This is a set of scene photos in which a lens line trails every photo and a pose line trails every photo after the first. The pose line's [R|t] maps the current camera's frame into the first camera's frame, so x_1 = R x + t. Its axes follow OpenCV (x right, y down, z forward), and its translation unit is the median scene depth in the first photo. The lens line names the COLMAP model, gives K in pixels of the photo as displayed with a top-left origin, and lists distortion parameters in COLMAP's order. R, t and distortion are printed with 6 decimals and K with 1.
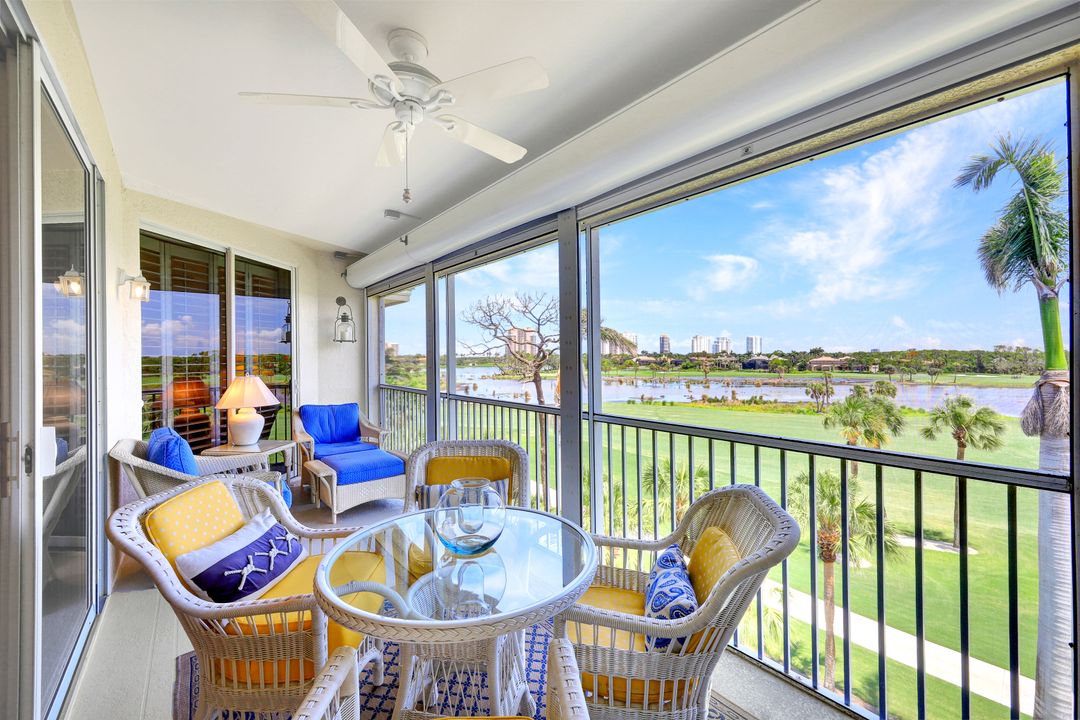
lens RADIAL K [[437.1, 0, 545.9], [0, 437.1, 355.6], [0, 0, 1]] dist [-0.000851, -0.000062]
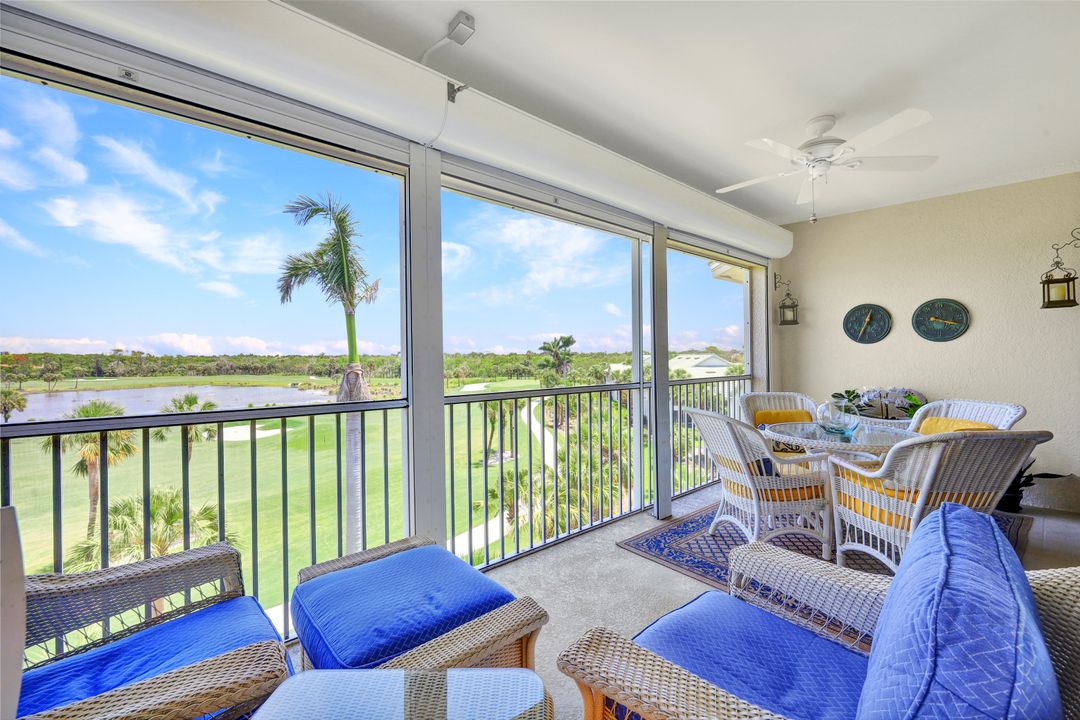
lens RADIAL K [[437.1, 0, 545.9], [0, 437.1, 355.6], [0, 0, 1]] dist [-0.000851, -0.000062]
pose [[-0.037049, 0.002642, 0.999310, -0.147272], [0.007626, 0.999968, -0.002361, 0.010211], [-0.999284, 0.007533, -0.037068, 0.153267]]
